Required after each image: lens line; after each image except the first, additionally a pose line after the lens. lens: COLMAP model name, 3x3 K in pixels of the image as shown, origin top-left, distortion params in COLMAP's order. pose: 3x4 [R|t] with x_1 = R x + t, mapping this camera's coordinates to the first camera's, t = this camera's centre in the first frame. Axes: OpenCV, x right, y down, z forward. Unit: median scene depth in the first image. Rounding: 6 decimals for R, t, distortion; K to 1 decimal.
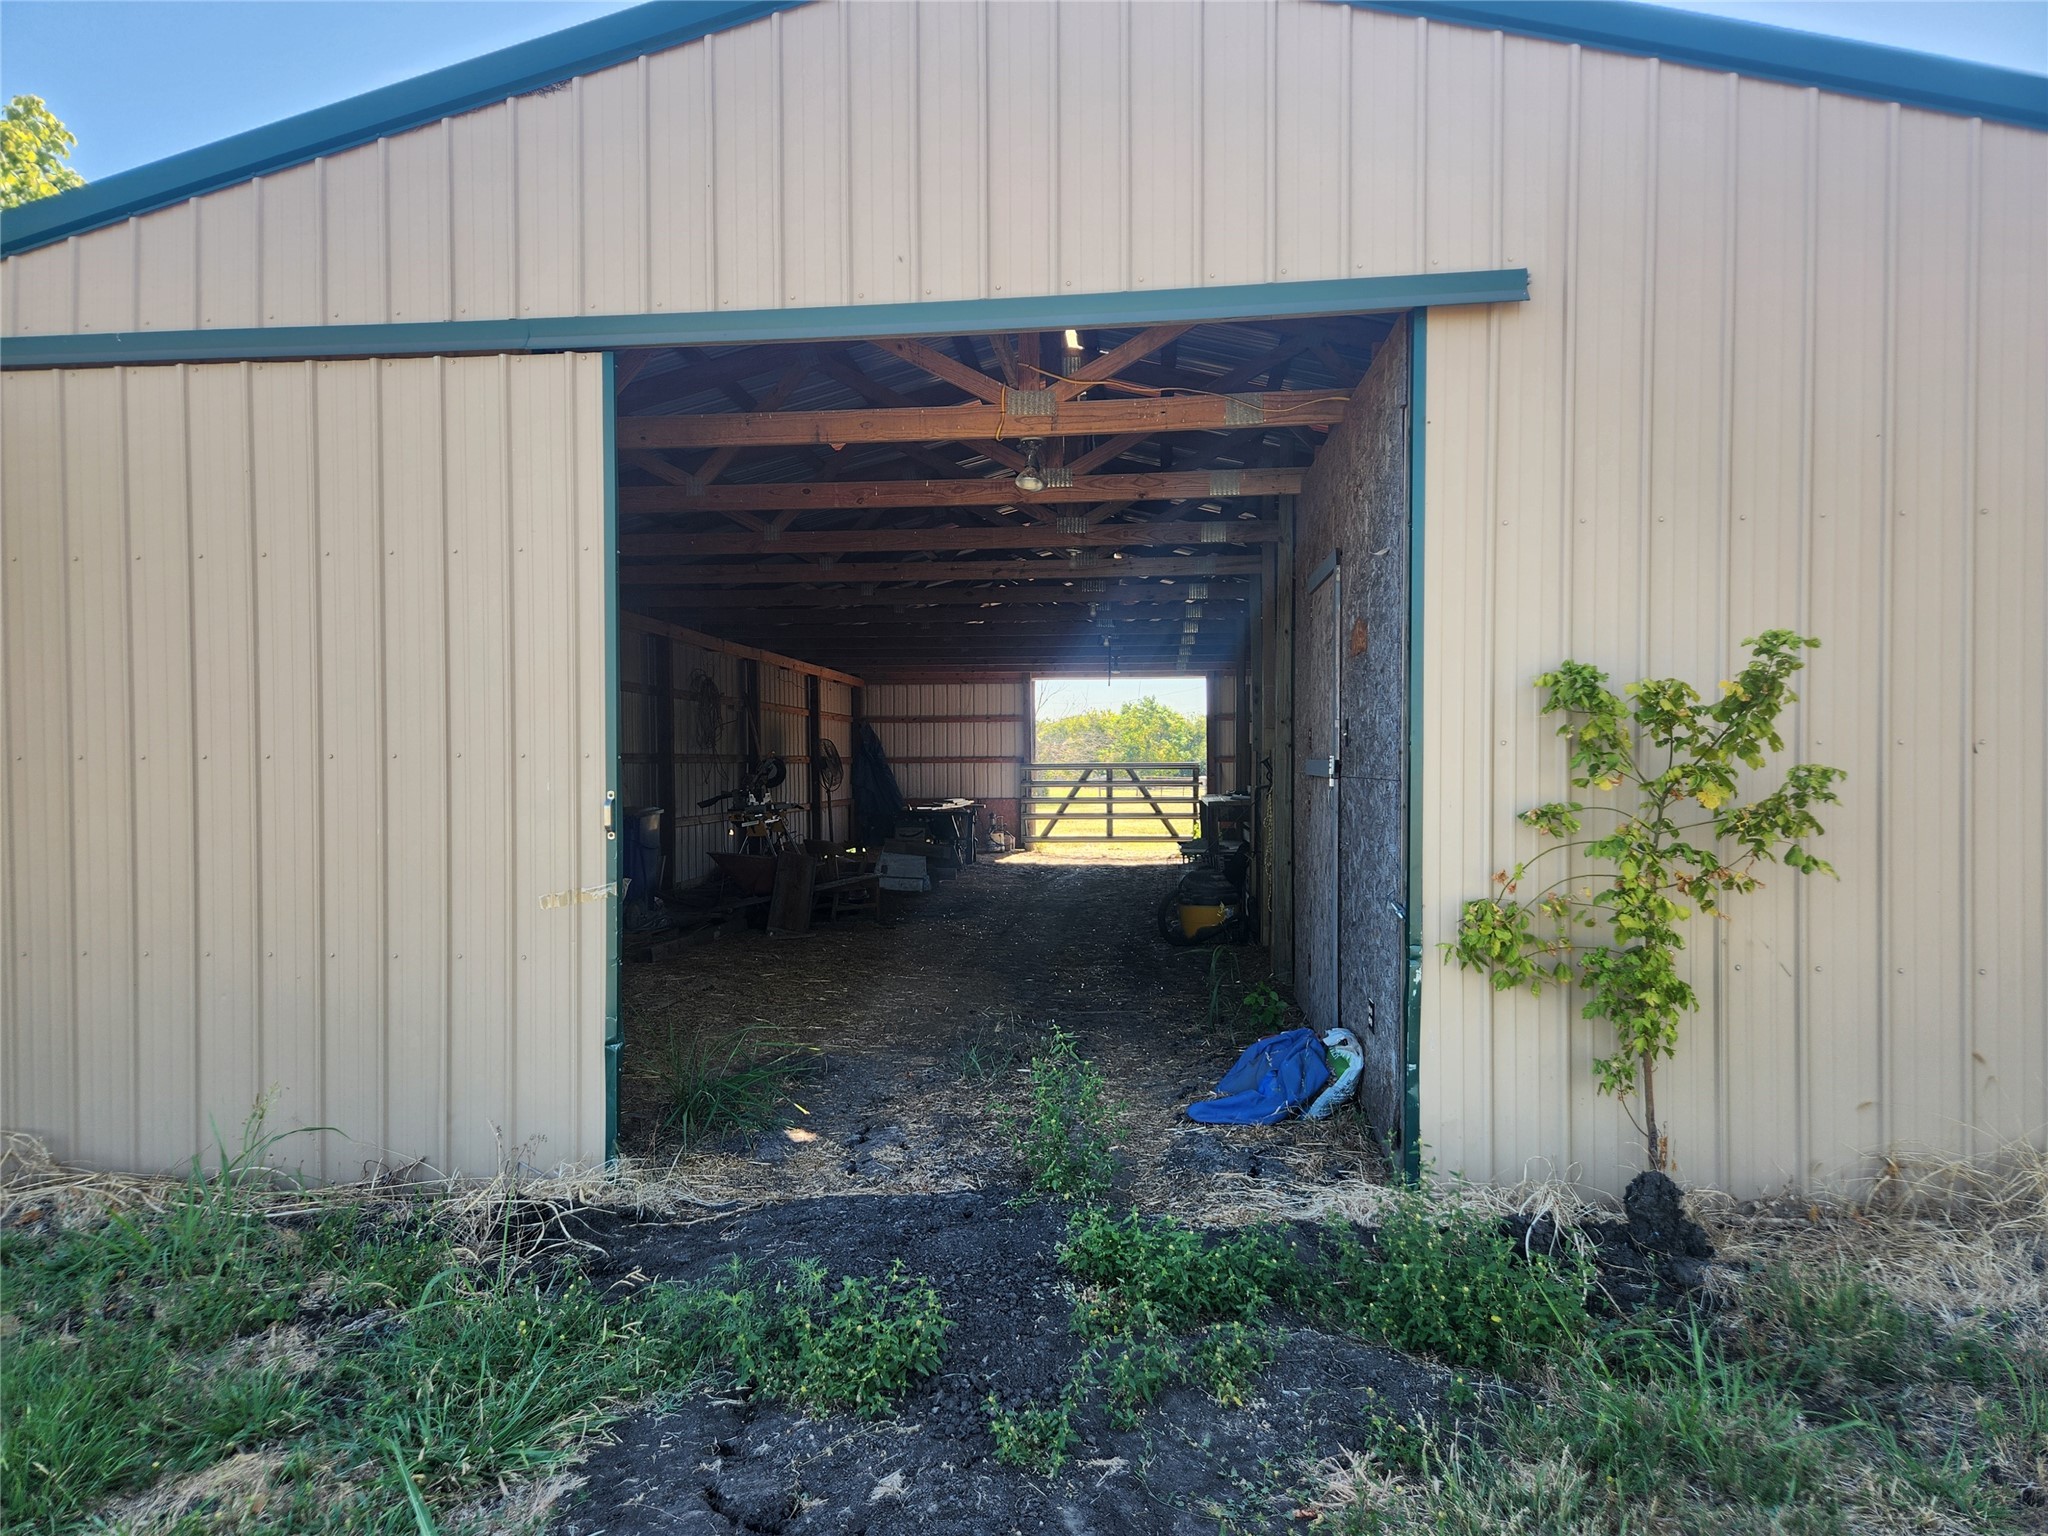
lens RADIAL K [[1355.1, 0, 1024.2], [0, 1355.1, 801.9], [0, 0, 1]] dist [0.067096, -0.056944]
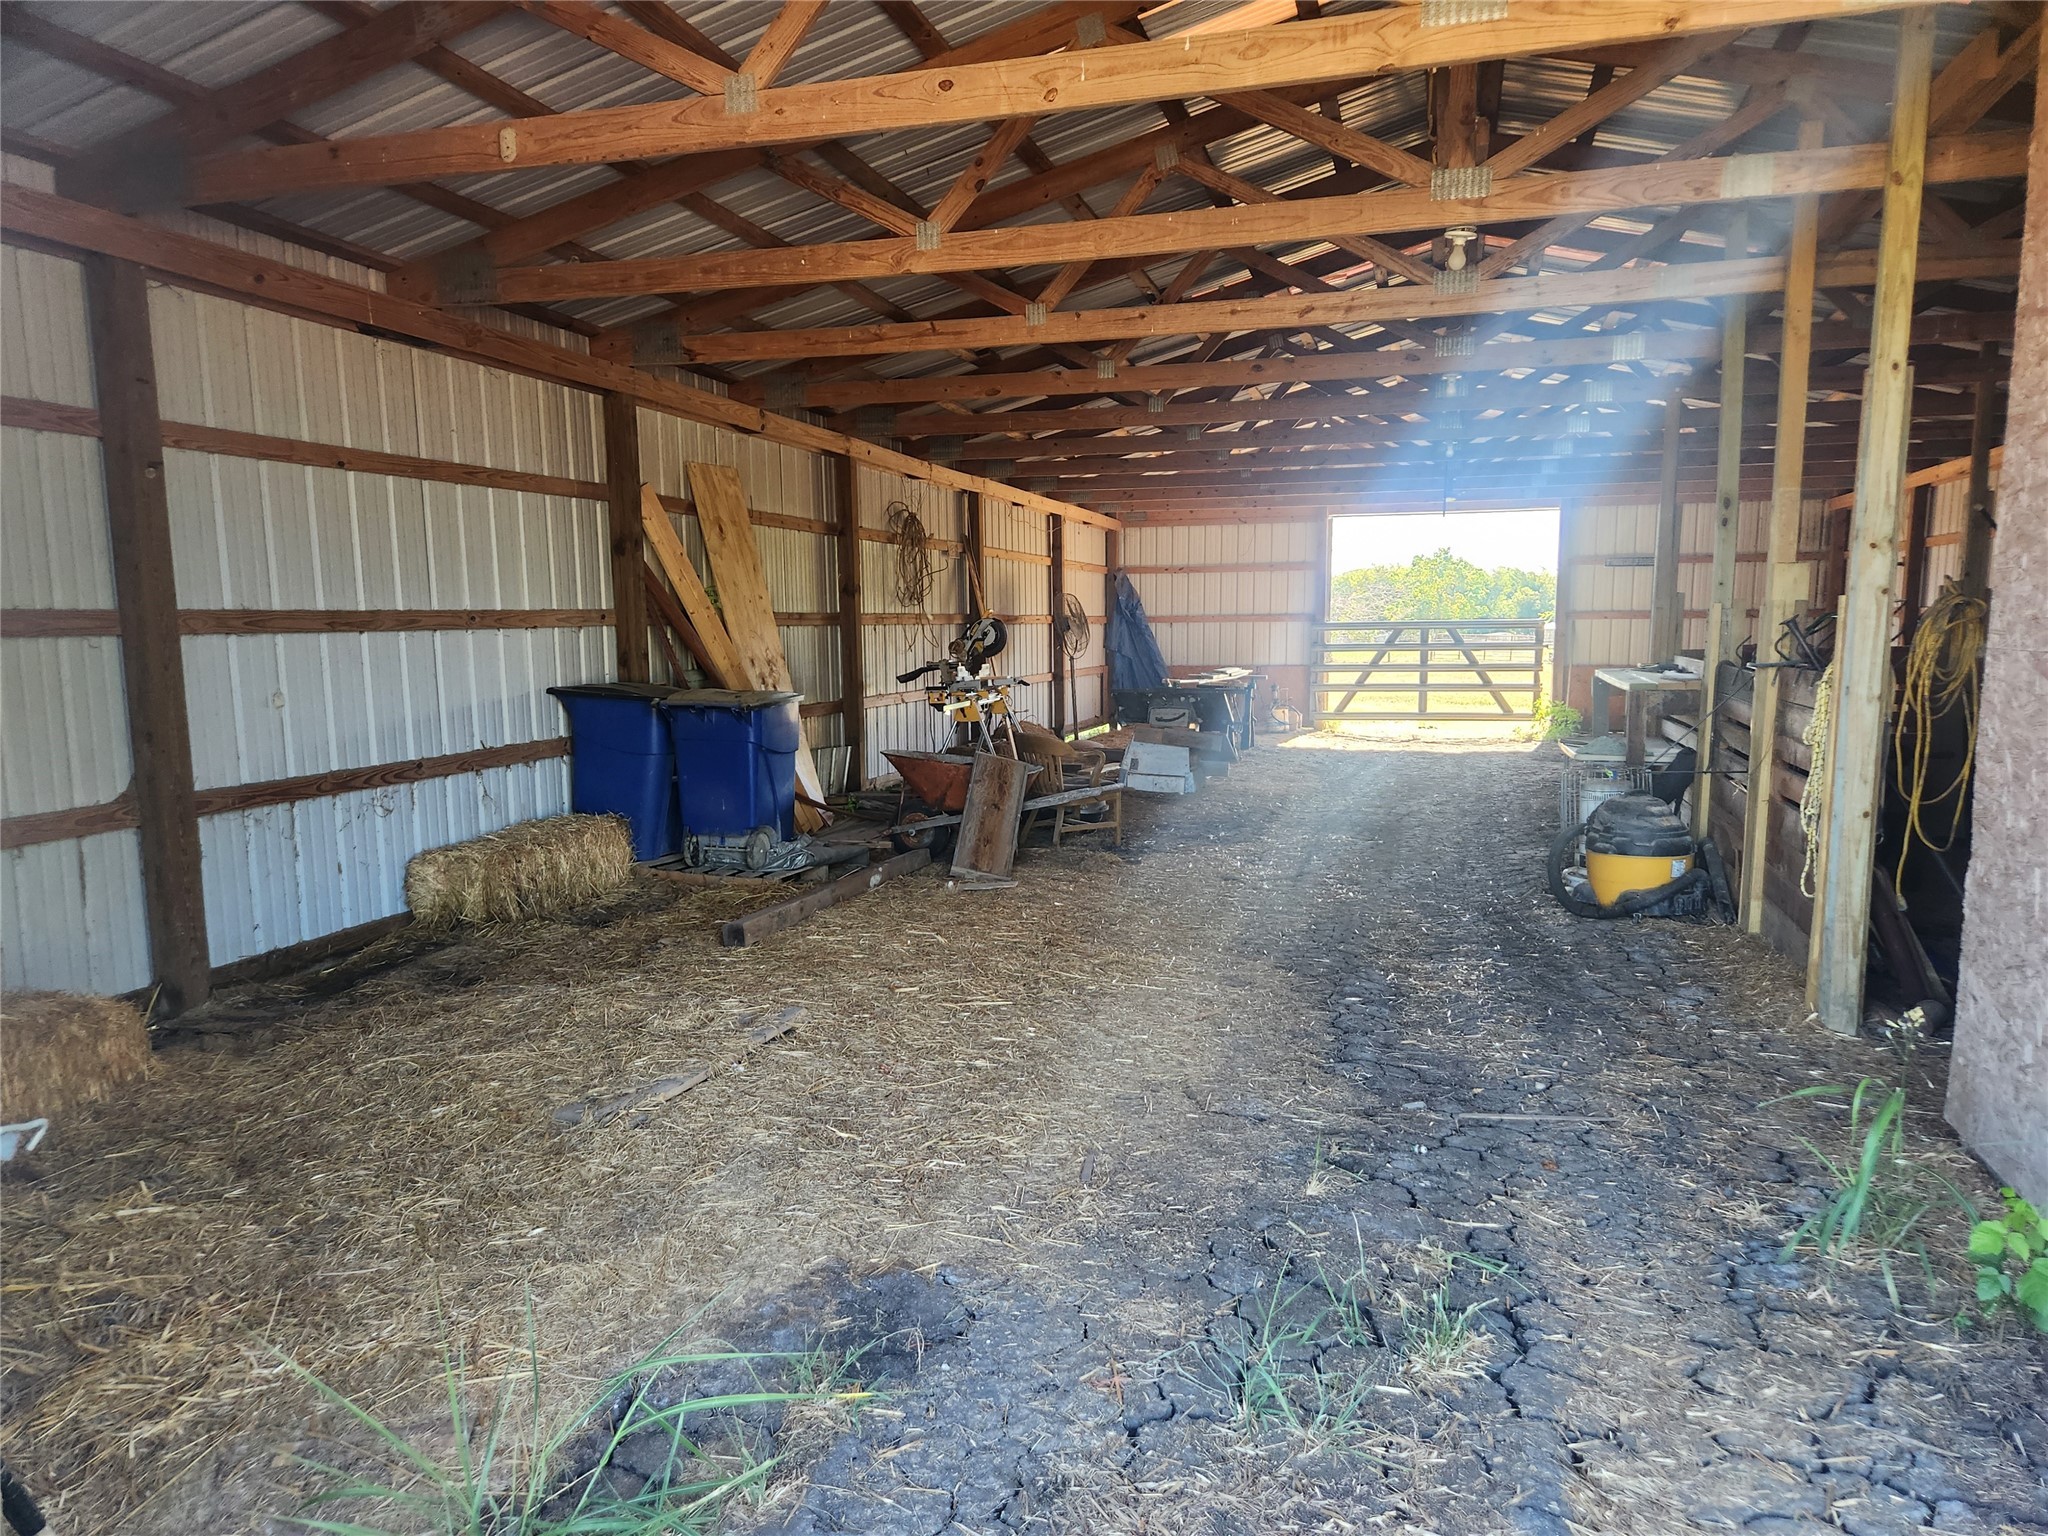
lens RADIAL K [[1355.1, 0, 1024.2], [0, 1355.1, 801.9], [0, 0, 1]] dist [0.067096, -0.056944]
pose [[0.980211, 0.023170, -0.196593, -0.009201], [-0.002542, 0.994518, 0.104535, -0.006475], [0.197938, -0.101967, 0.974897, 0.171759]]
